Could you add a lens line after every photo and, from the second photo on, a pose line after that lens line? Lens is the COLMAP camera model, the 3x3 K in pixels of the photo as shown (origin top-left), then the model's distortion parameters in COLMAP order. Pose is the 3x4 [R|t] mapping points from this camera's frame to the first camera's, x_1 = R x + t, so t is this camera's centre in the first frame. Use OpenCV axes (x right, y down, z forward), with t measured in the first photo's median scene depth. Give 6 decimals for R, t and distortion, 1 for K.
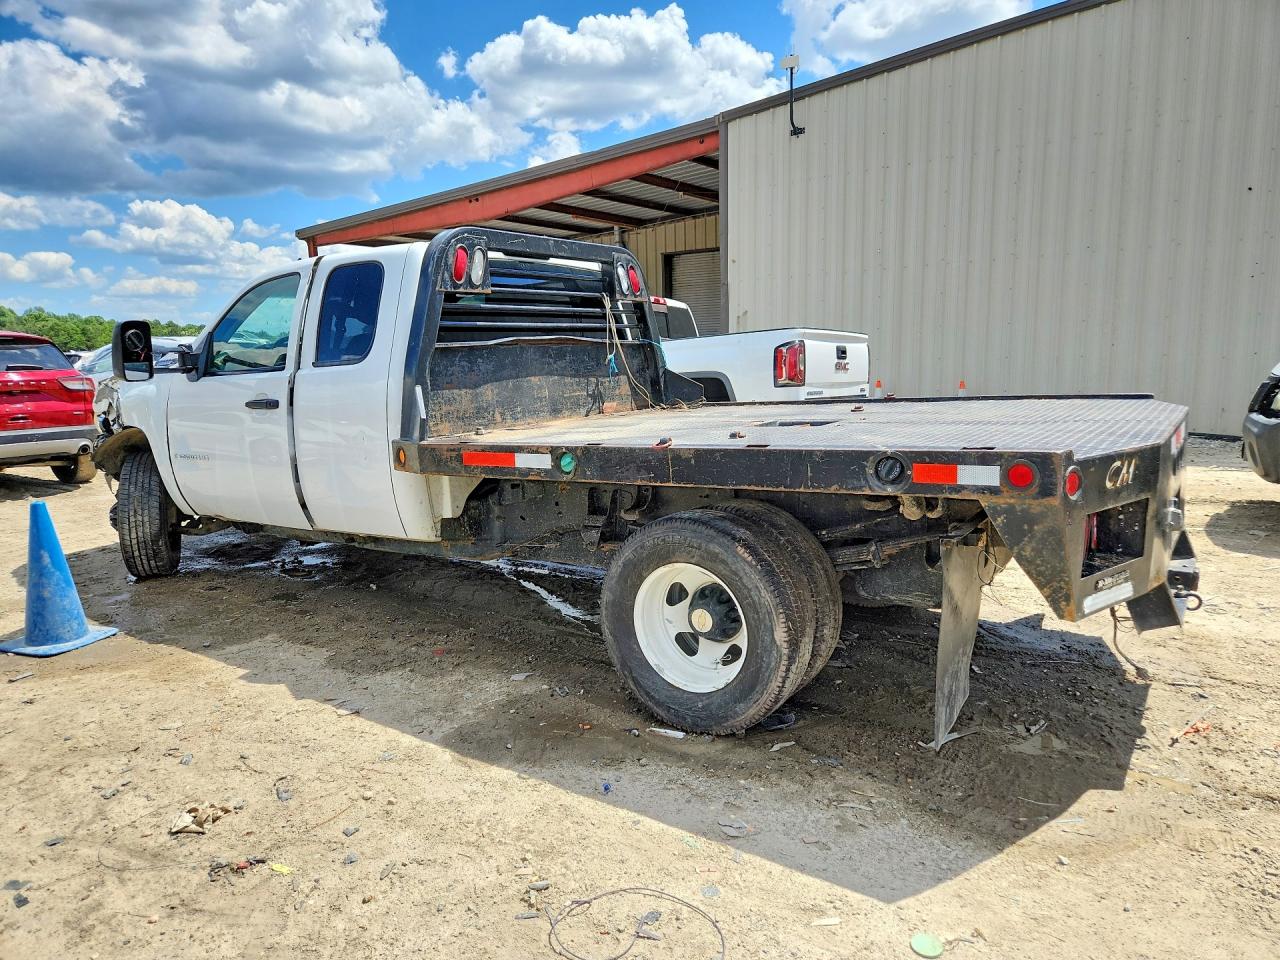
lens RADIAL K [[867.0, 0, 639.0], [0, 867.0, 478.9], [0, 0, 1]] dist [0.038908, -0.023698]
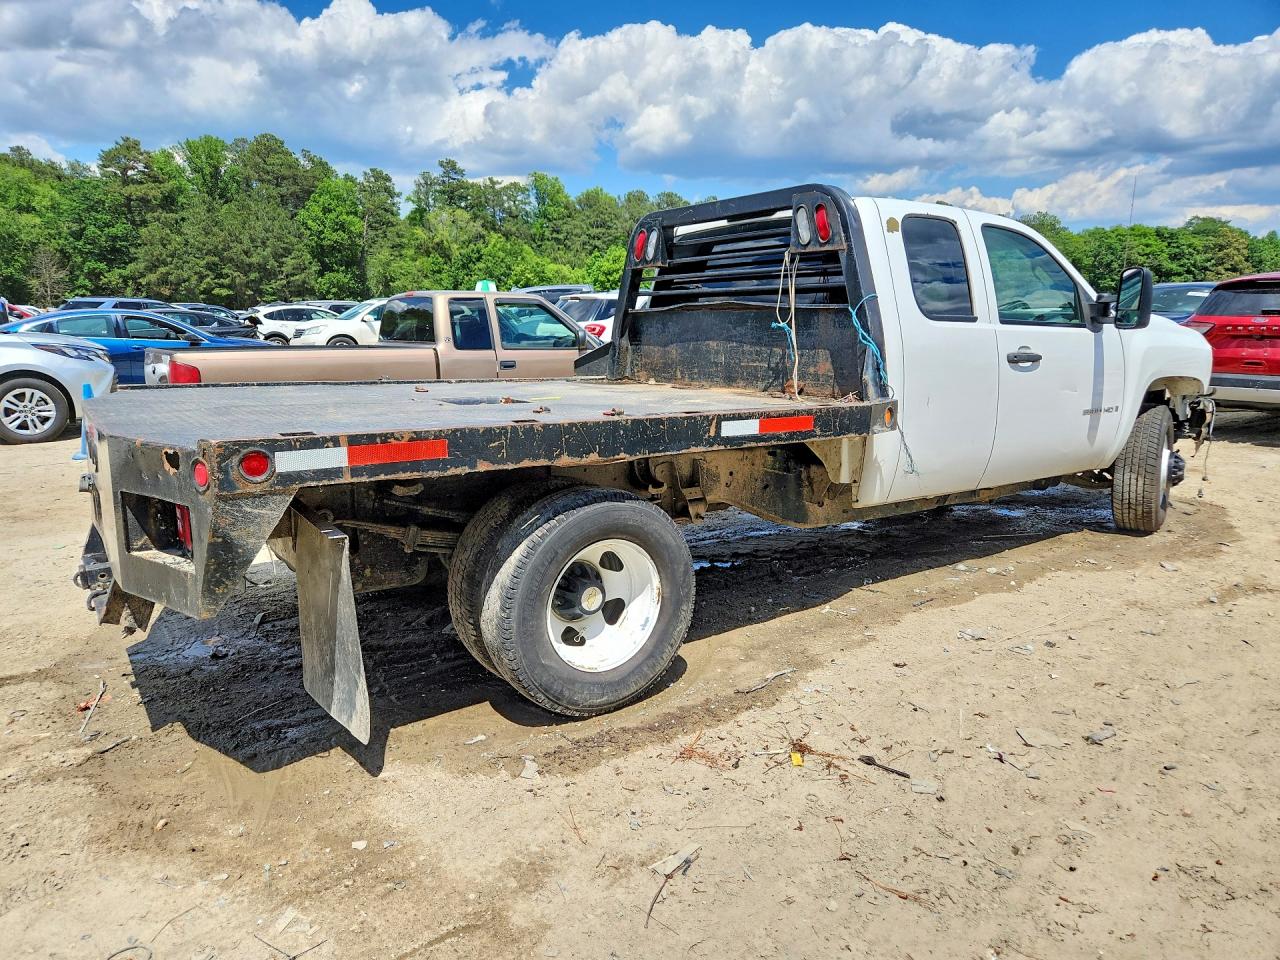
lens RADIAL K [[867.0, 0, 630.6], [0, 867.0, 479.6], [0, 0, 1]] dist [0.038908, -0.023698]
pose [[-0.358236, 0.203858, -0.911103, 0.919317], [-0.117914, 0.958177, 0.260753, -0.226848], [0.926155, 0.200843, -0.319216, 1.326766]]
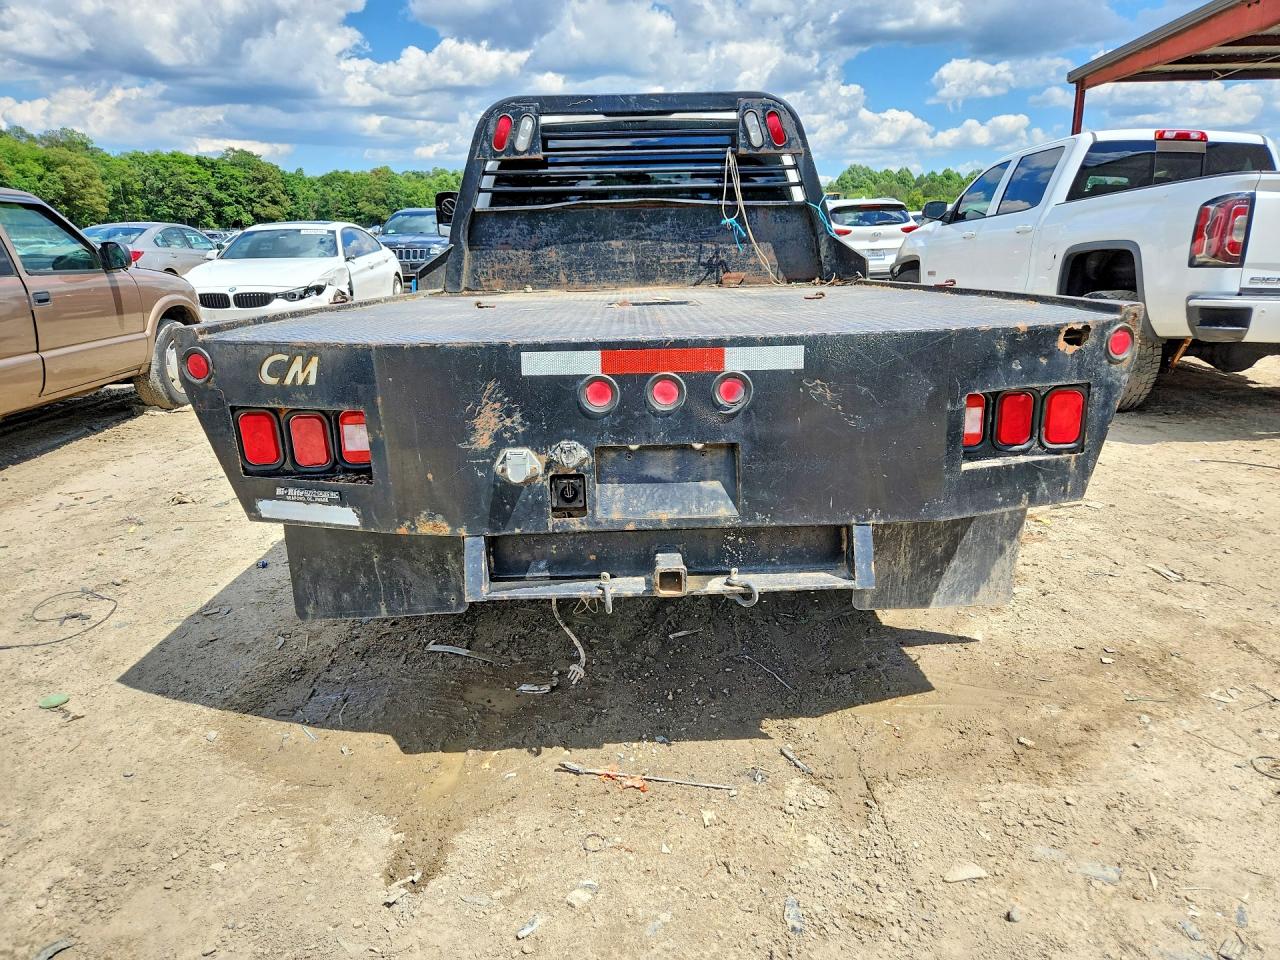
lens RADIAL K [[867.0, 0, 644.8], [0, 867.0, 485.8], [0, 0, 1]] dist [0.038908, -0.023698]
pose [[0.587495, 0.242847, -0.771929, 0.790248], [-0.116746, 0.969365, 0.216107, -0.066391], [0.800762, -0.036842, 0.597849, 0.425014]]
